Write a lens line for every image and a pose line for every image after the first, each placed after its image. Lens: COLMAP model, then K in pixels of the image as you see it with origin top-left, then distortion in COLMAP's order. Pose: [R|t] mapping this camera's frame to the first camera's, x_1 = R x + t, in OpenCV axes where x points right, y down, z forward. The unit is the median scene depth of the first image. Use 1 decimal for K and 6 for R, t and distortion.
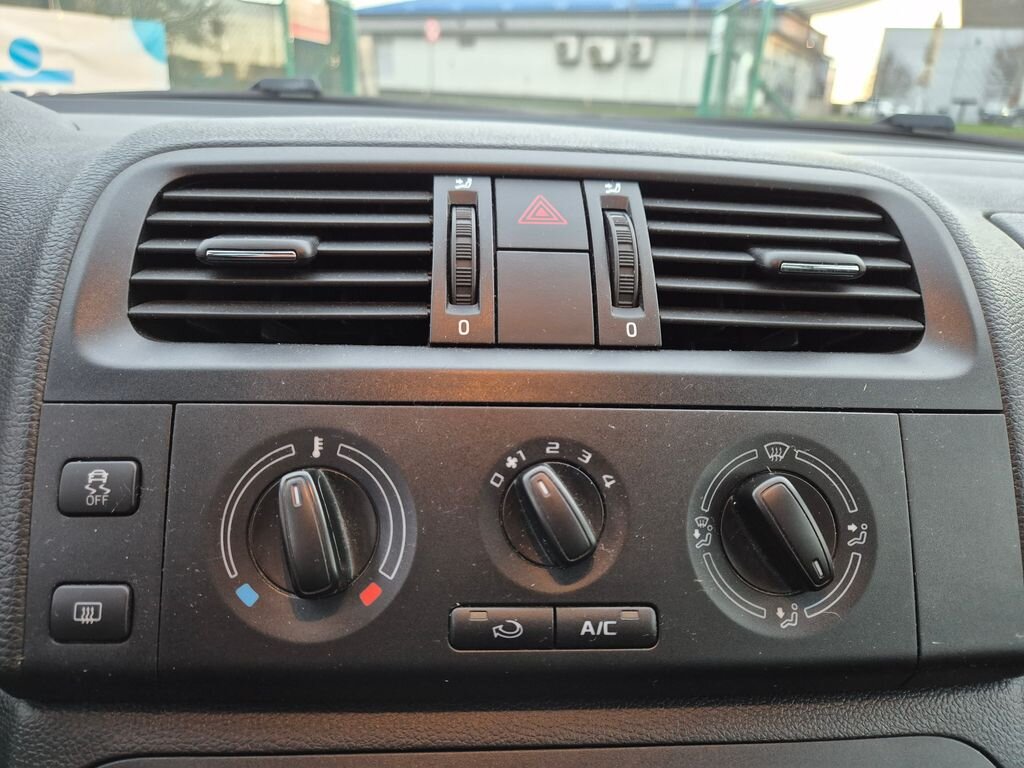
lens RADIAL K [[685.3, 0, 509.6], [0, 685.3, 386.0], [0, 0, 1]] dist [0.022430, -0.002997]
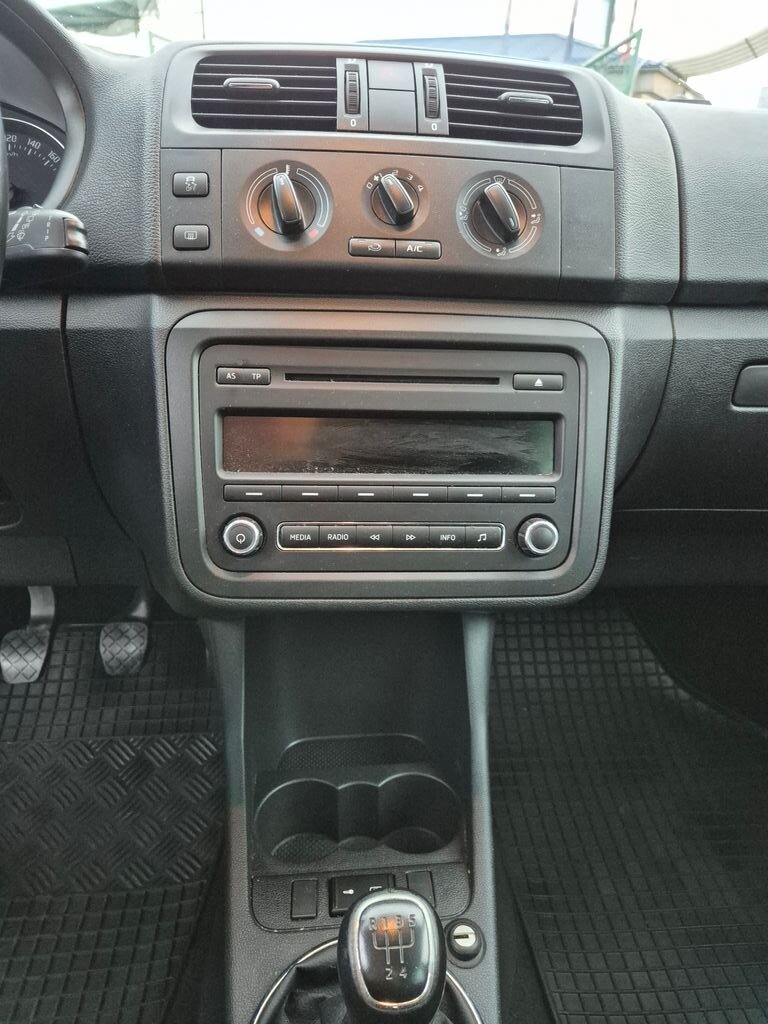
lens RADIAL K [[685.3, 0, 385.5], [0, 685.3, 514.2], [0, 0, 1]] dist [0.022430, -0.002997]
pose [[0.999976, -0.001521, 0.006798, 0.015133], [0.001039, 0.997523, 0.070329, 0.927688], [-0.006888, -0.070320, 0.997501, -1.146132]]
